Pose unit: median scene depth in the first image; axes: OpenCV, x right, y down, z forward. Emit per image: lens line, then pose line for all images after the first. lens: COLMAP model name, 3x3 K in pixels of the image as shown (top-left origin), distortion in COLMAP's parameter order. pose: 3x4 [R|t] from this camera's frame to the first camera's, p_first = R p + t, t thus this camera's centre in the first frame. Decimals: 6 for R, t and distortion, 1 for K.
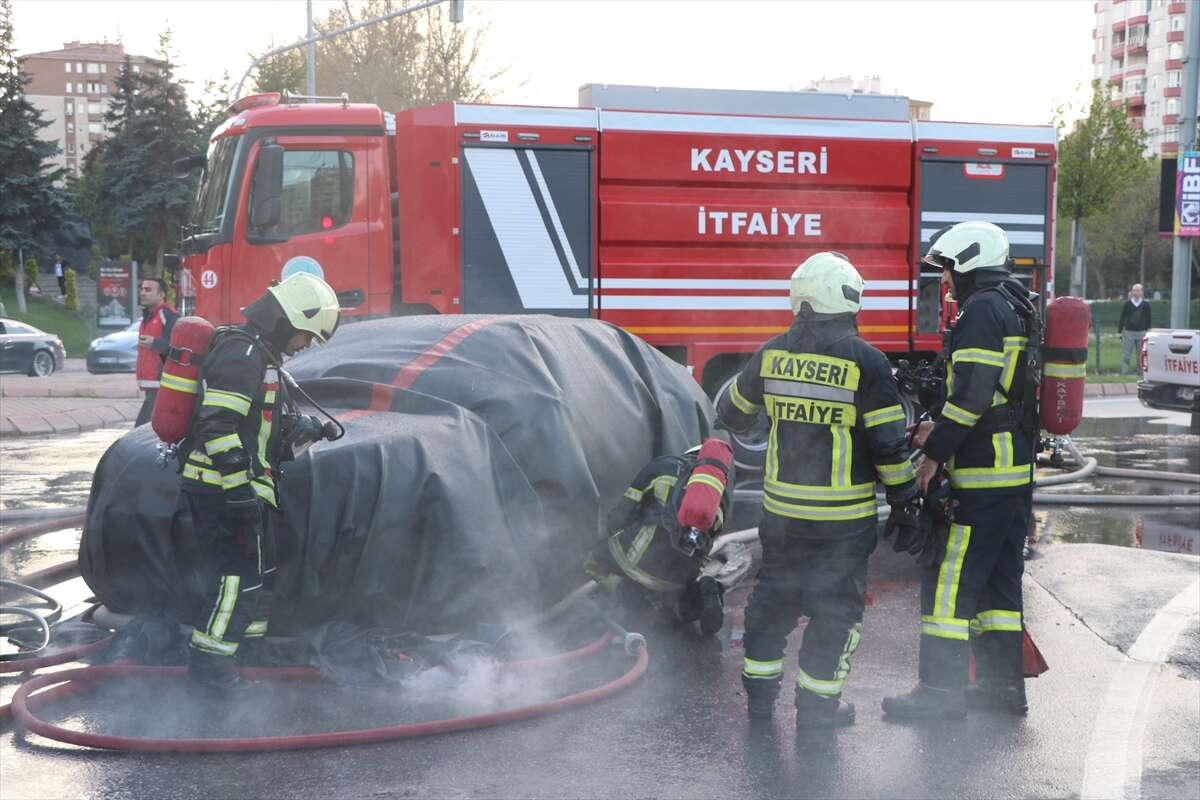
lens RADIAL K [[1793.9, 0, 598.9], [0, 1793.9, 442.3], [0, 0, 1]] dist [-0.001361, 0.694085]
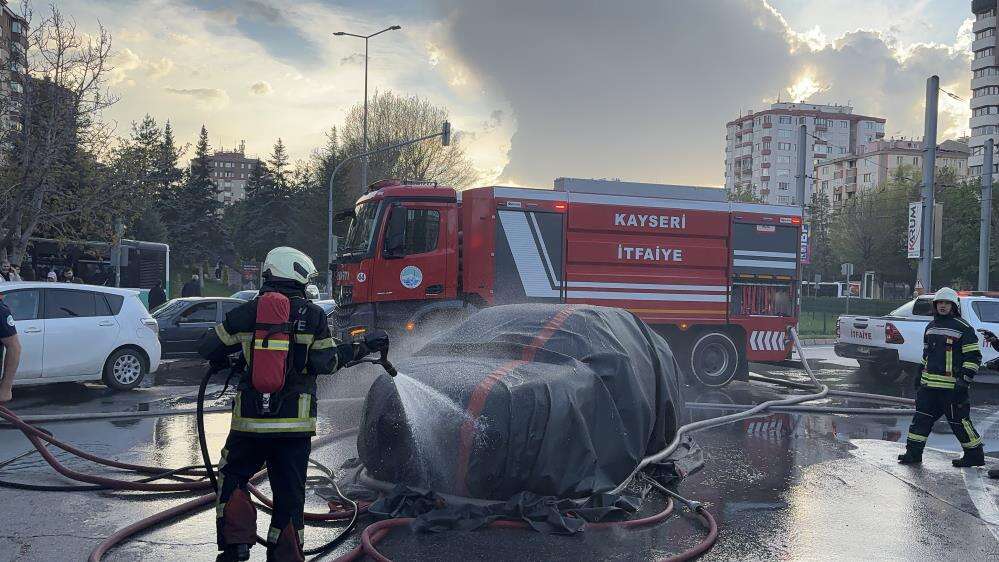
lens RADIAL K [[894.1, 0, 482.1], [0, 894.1, 282.6], [0, 0, 1]] dist [0.041514, -0.021319]
pose [[0.999390, 0.024694, 0.024700, -0.107277], [-0.022602, 0.996405, -0.081652, -0.012473], [-0.026628, 0.081044, 0.996355, 0.080252]]
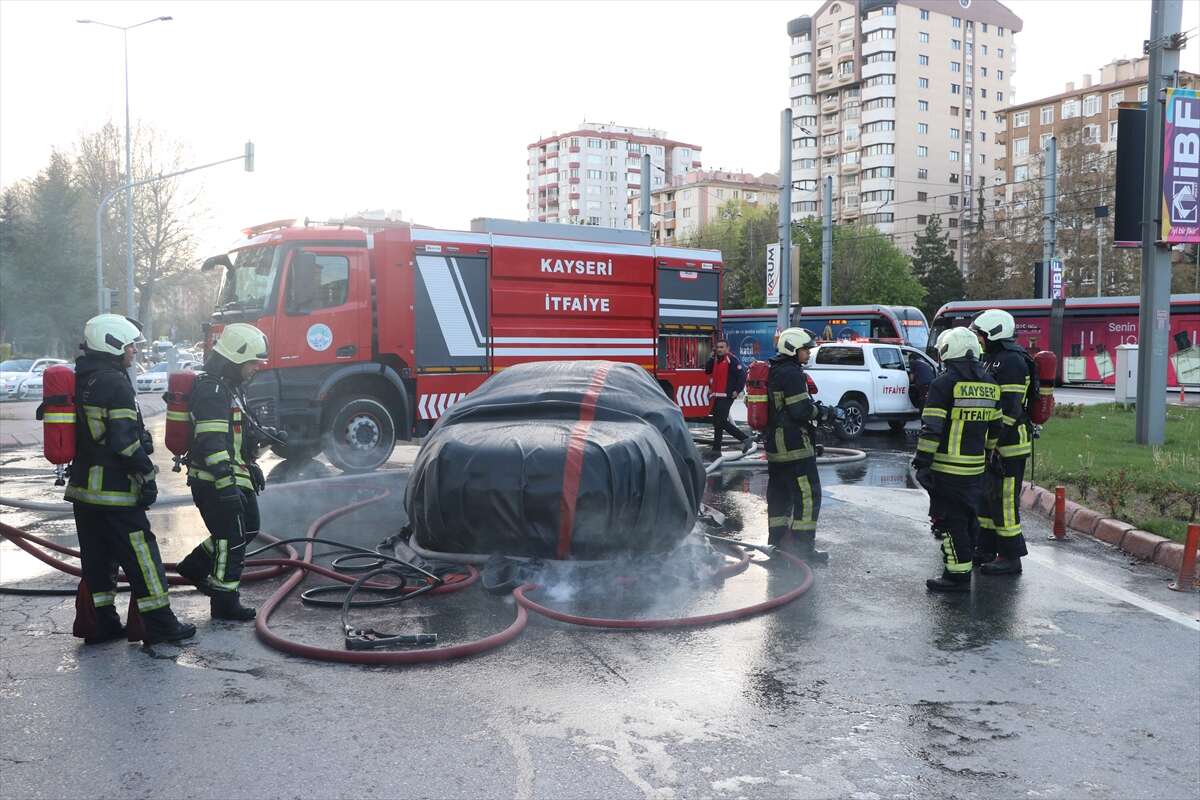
lens RADIAL K [[1118.2, 0, 547.8], [0, 1118.2, 448.0], [0, 0, 1]] dist [-0.113460, 0.005454]
pose [[0.945474, -0.032560, 0.324065, -0.277342], [0.028833, 0.999451, 0.016294, -0.006202], [-0.324418, -0.006062, 0.945894, 0.028166]]
